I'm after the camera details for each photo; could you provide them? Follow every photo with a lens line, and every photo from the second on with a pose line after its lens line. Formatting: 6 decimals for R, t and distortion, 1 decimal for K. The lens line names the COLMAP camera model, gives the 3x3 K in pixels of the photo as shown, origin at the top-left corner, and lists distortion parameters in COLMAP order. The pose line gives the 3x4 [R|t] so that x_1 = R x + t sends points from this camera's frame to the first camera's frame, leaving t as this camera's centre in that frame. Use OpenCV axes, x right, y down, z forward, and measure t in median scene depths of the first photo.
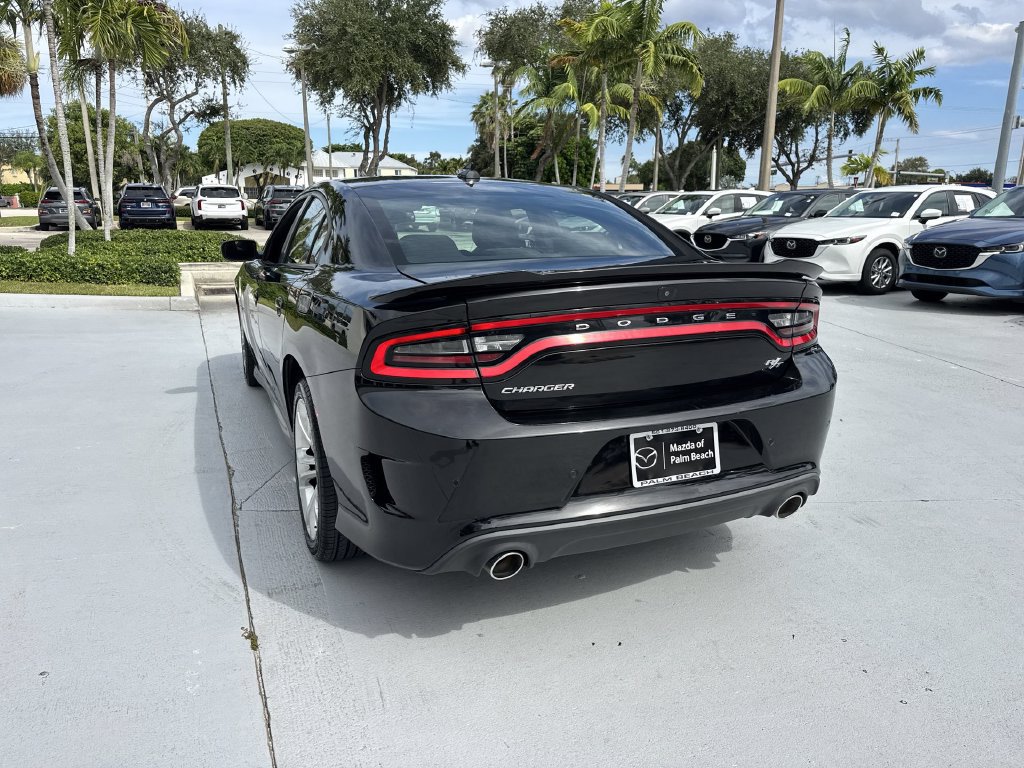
lens RADIAL K [[733.9, 0, 502.8], [0, 733.9, 384.4], [0, 0, 1]] dist [0.038729, -0.048263]
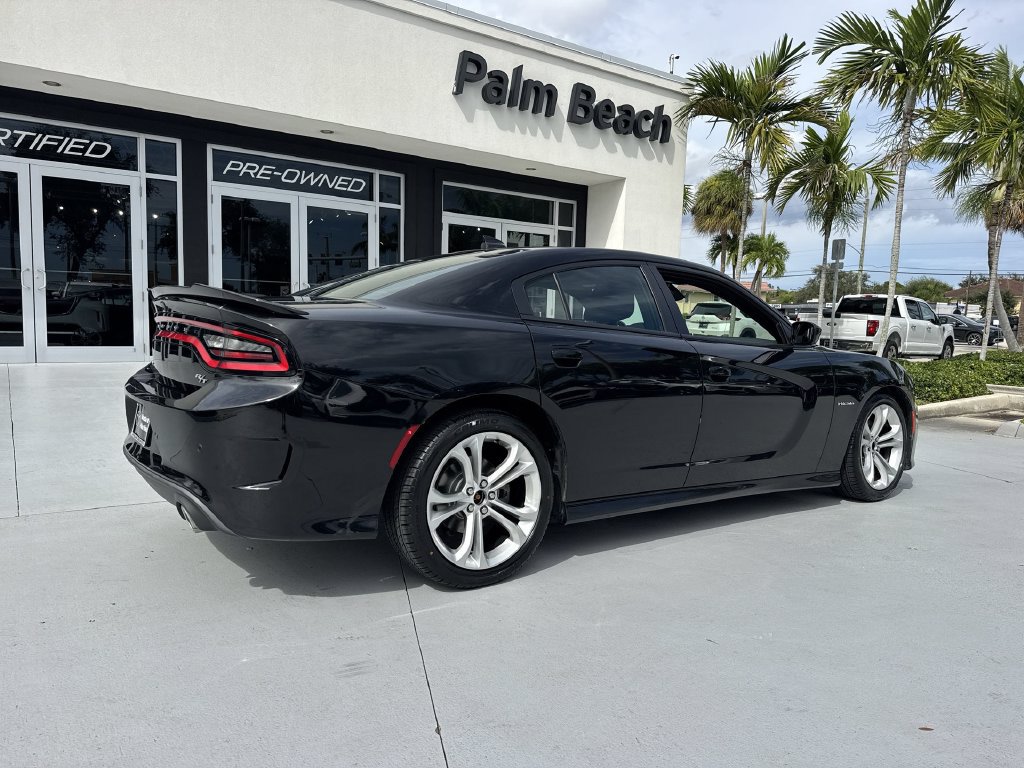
lens RADIAL K [[733.9, 0, 506.9], [0, 733.9, 389.3], [0, 0, 1]] dist [0.038729, -0.048263]
pose [[0.200523, 0.090769, -0.975475, 1.488652], [-0.260357, 0.964831, 0.036258, -0.165783], [0.944460, 0.246701, 0.217103, 1.155943]]
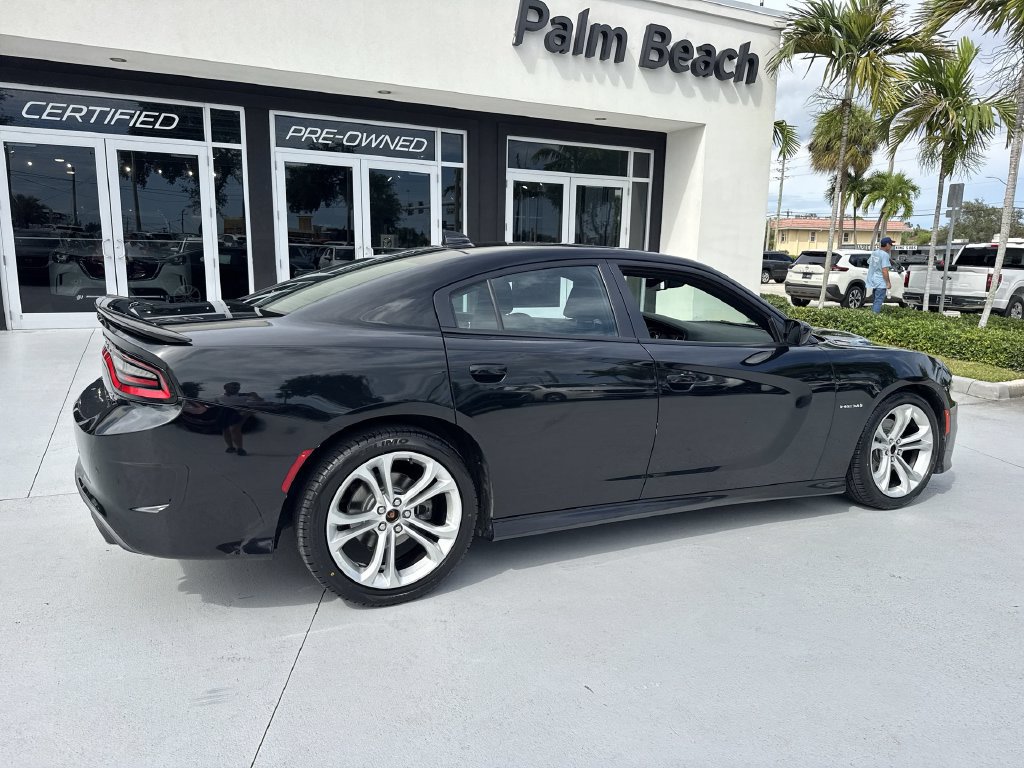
lens RADIAL K [[733.9, 0, 502.8], [0, 733.9, 388.9], [0, 0, 1]] dist [0.038729, -0.048263]
pose [[0.045075, 0.167214, -0.984890, 1.468140], [-0.258902, 0.954162, 0.150148, -0.361283], [0.964851, 0.248222, 0.086301, 1.437886]]
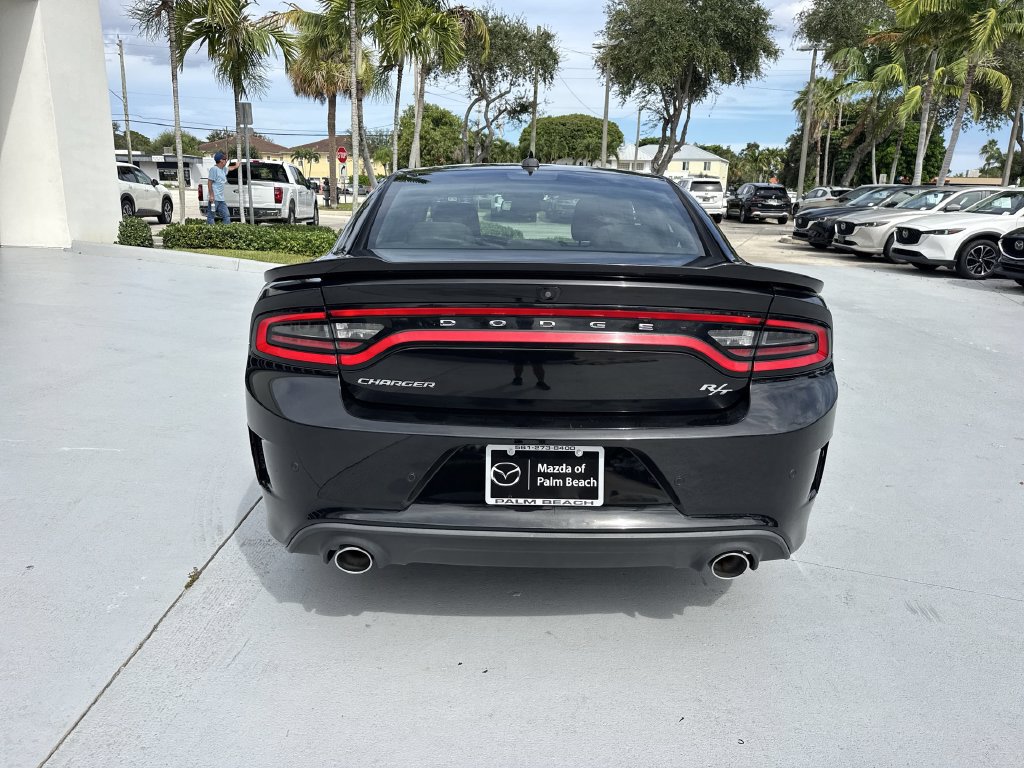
lens RADIAL K [[733.9, 0, 510.7], [0, 733.9, 379.1], [0, 0, 1]] dist [0.038729, -0.048263]
pose [[0.914815, 0.114013, -0.387446, 0.458195], [-0.113298, 0.993252, 0.024770, -0.032941], [0.387656, 0.021237, 0.921560, 0.143389]]
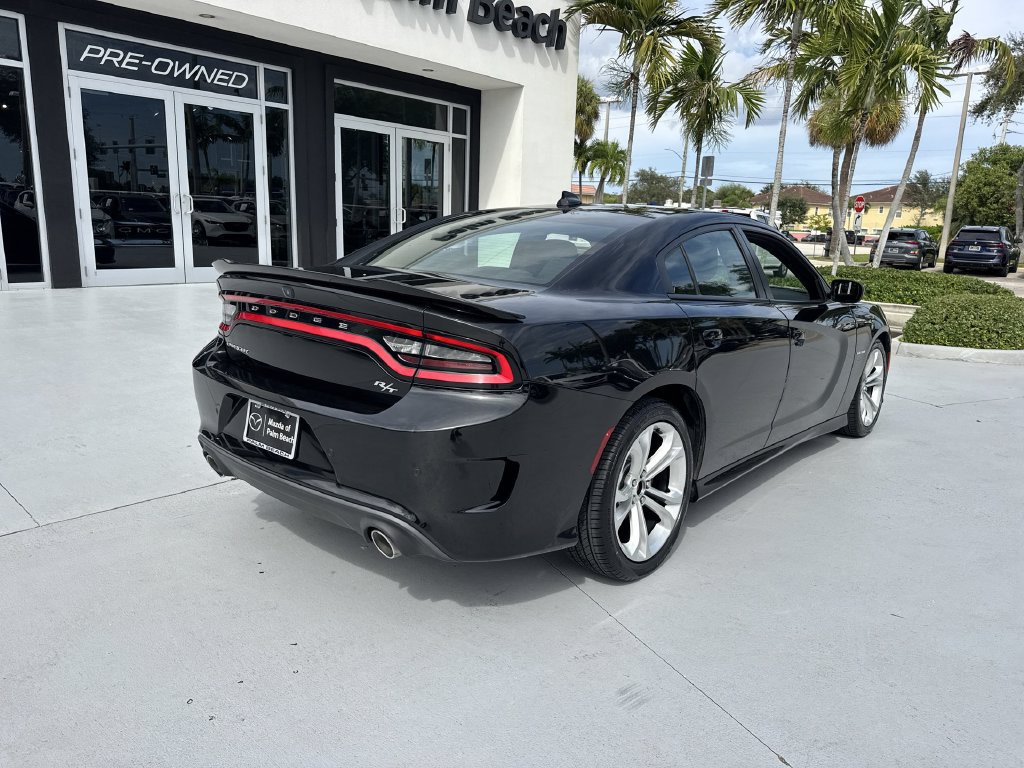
lens RADIAL K [[733.9, 0, 507.1], [0, 733.9, 388.6], [0, 0, 1]] dist [0.038729, -0.048263]
pose [[0.424712, 0.208618, -0.880964, 1.239569], [-0.253392, 0.961588, 0.105550, -0.162786], [0.869145, 0.178401, 0.461260, 0.670429]]
